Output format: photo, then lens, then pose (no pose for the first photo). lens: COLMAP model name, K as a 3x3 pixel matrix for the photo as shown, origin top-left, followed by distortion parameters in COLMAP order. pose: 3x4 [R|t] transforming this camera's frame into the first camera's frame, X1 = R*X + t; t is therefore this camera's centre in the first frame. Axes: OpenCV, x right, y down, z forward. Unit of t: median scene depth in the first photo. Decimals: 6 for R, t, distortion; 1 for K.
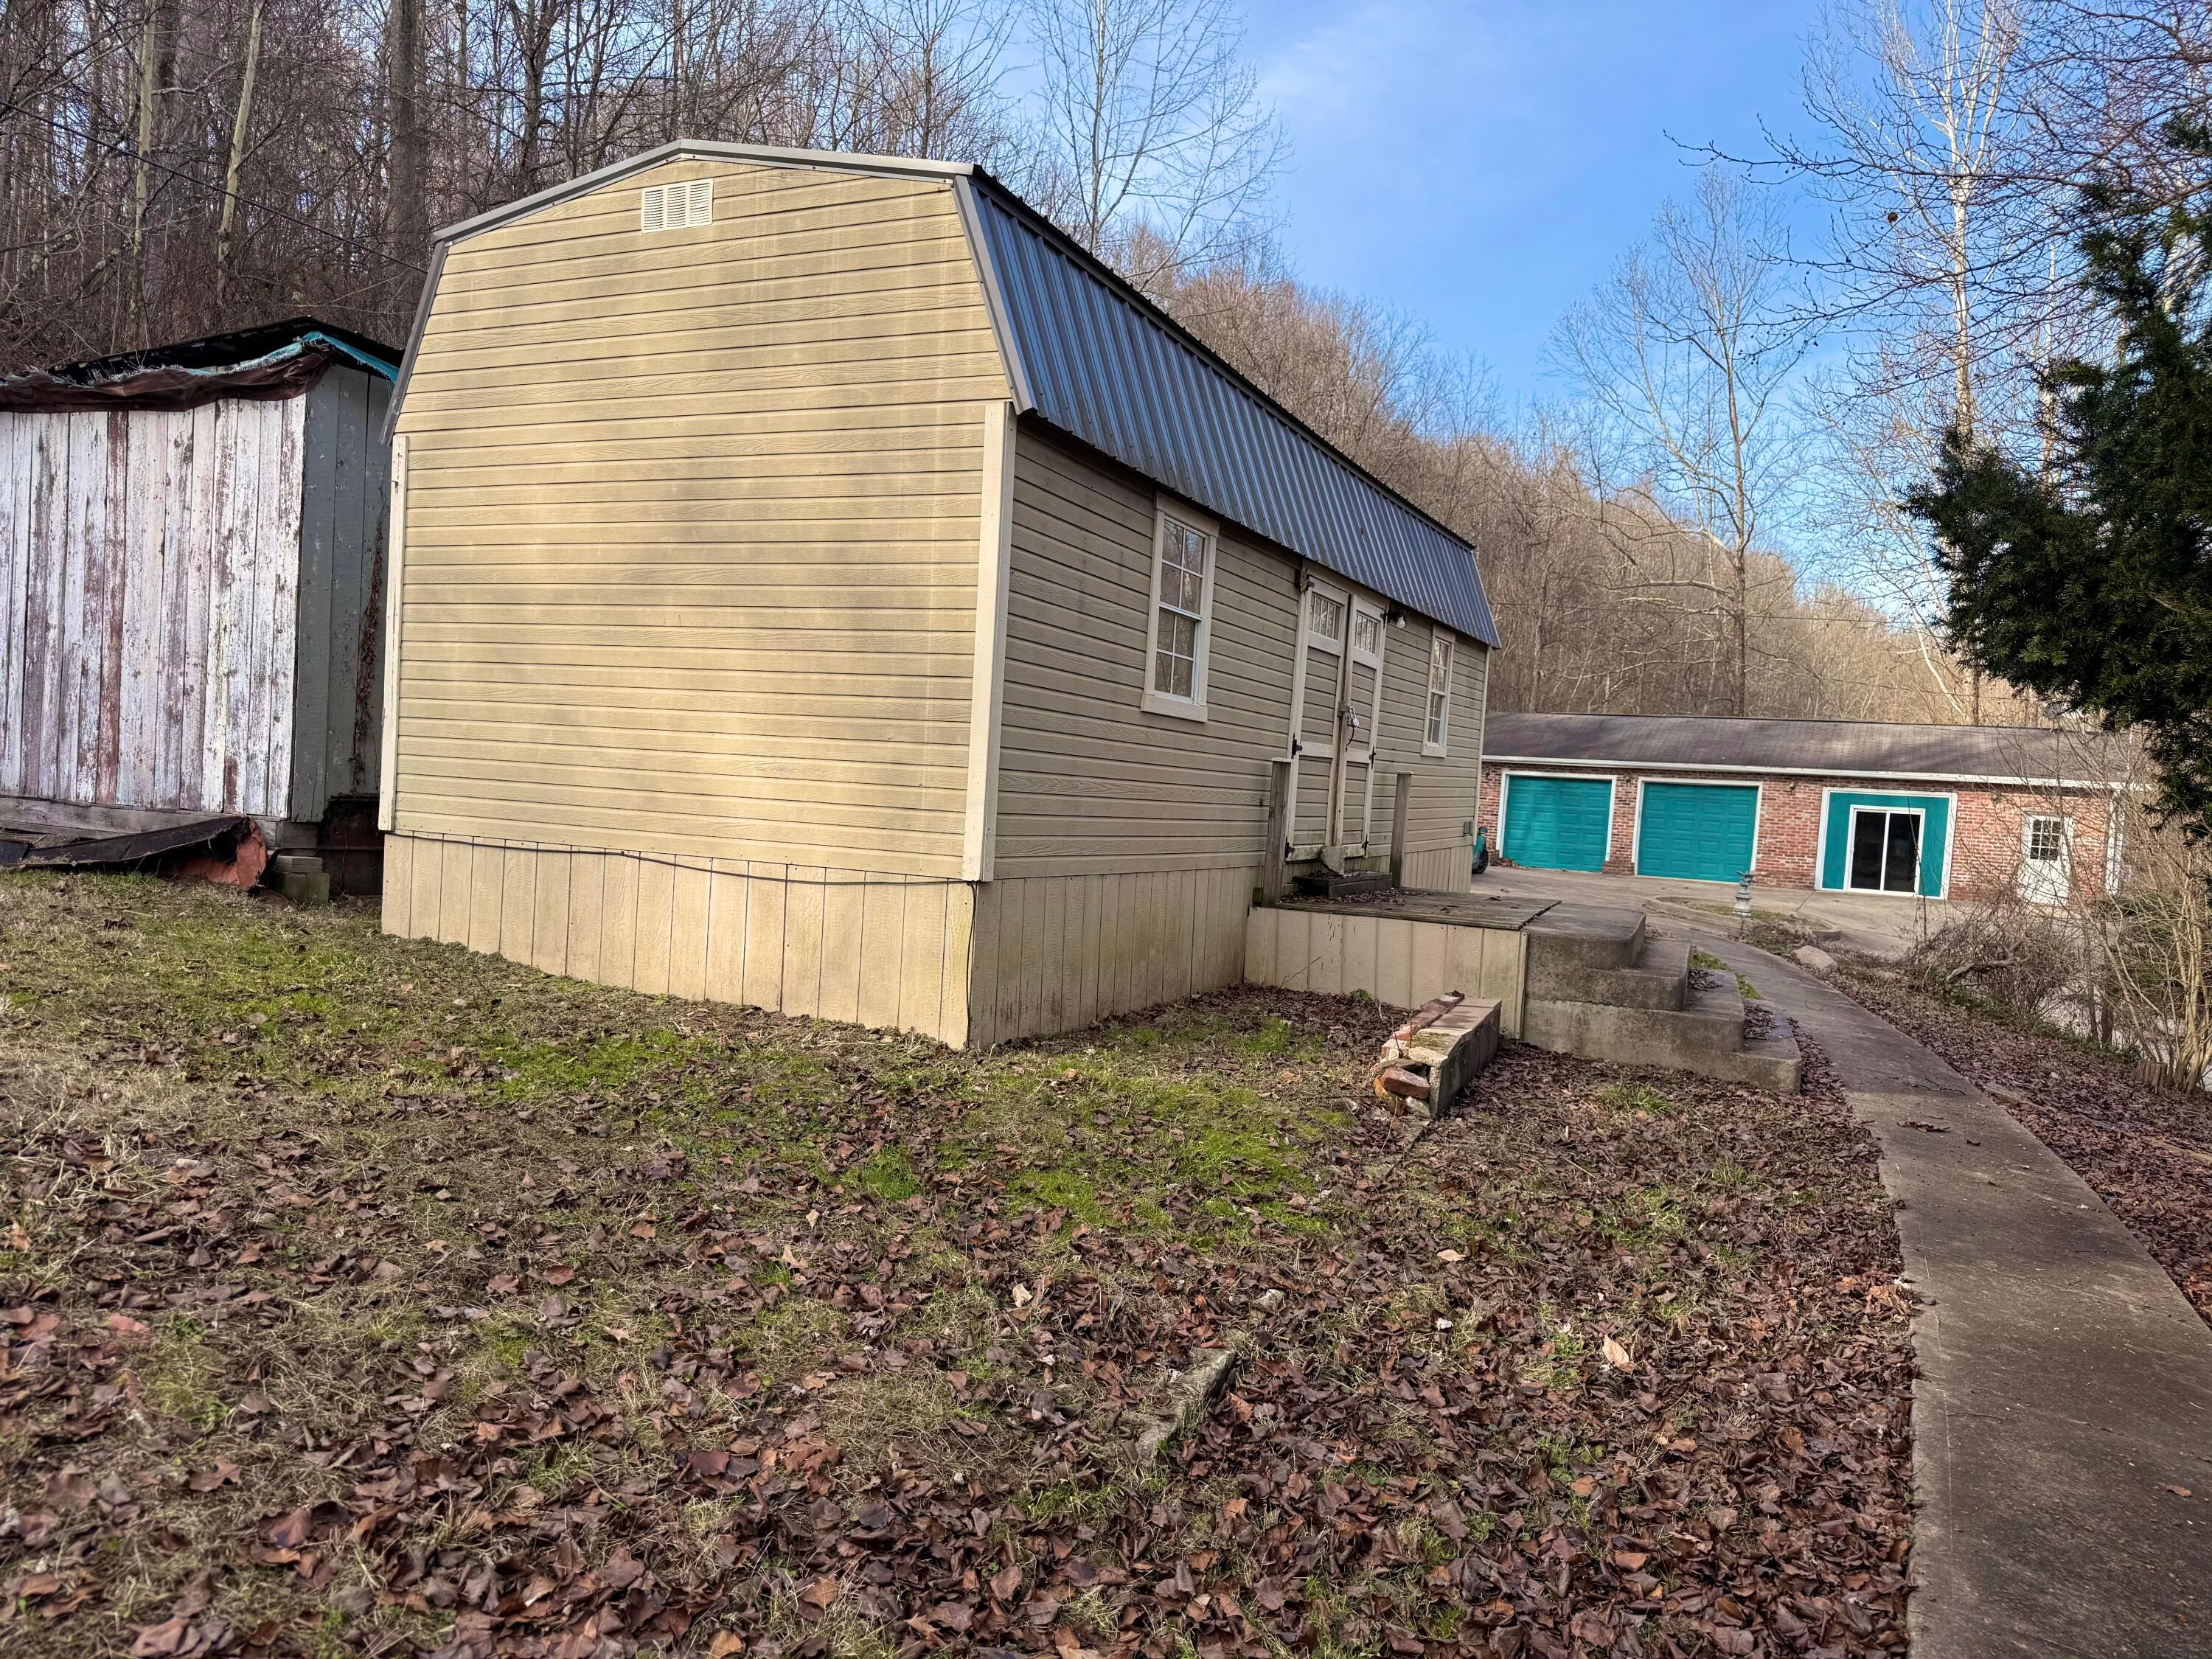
lens RADIAL K [[1542.2, 0, 1103.5], [0, 1542.2, 834.2], [0, 0, 1]] dist [0.025000, -0.009803]
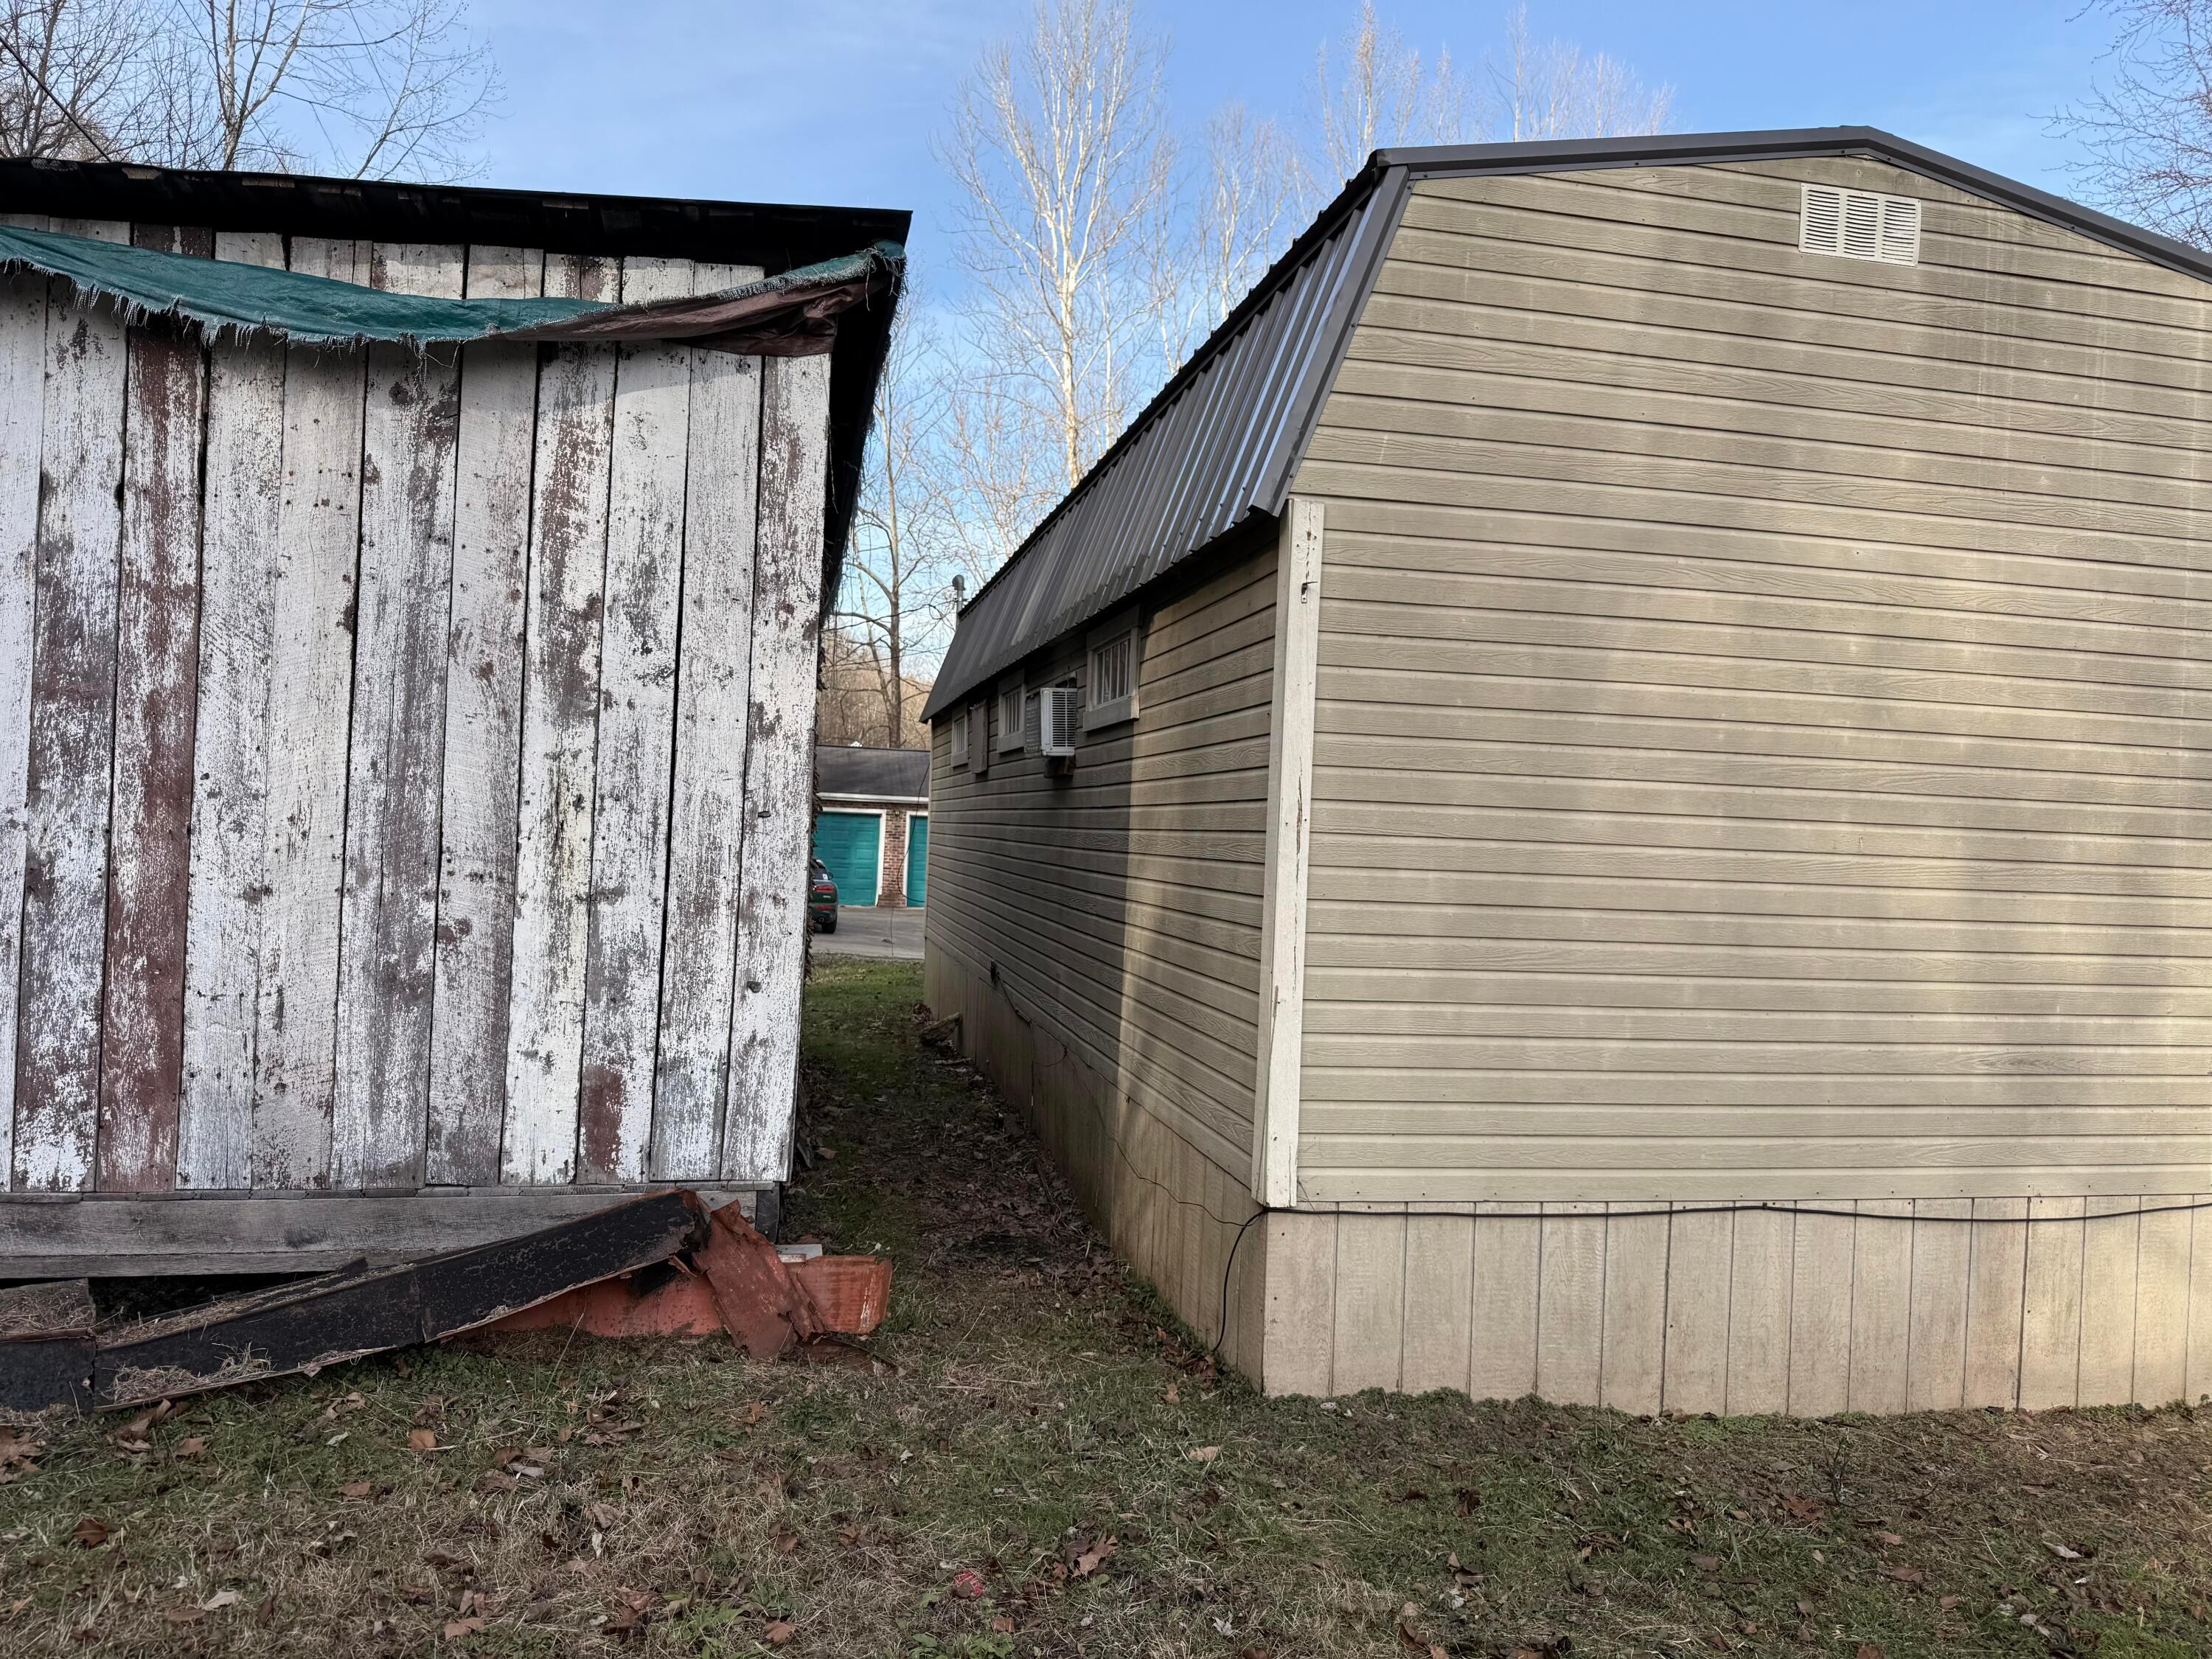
lens RADIAL K [[1542.2, 0, 1104.5], [0, 1542.2, 832.6], [0, 0, 1]] dist [0.025000, -0.009803]
pose [[0.792567, -0.024752, 0.609282, -0.721719], [0.024720, 0.999659, 0.008456, -0.121732], [-0.609283, 0.008359, 0.792909, 0.514557]]
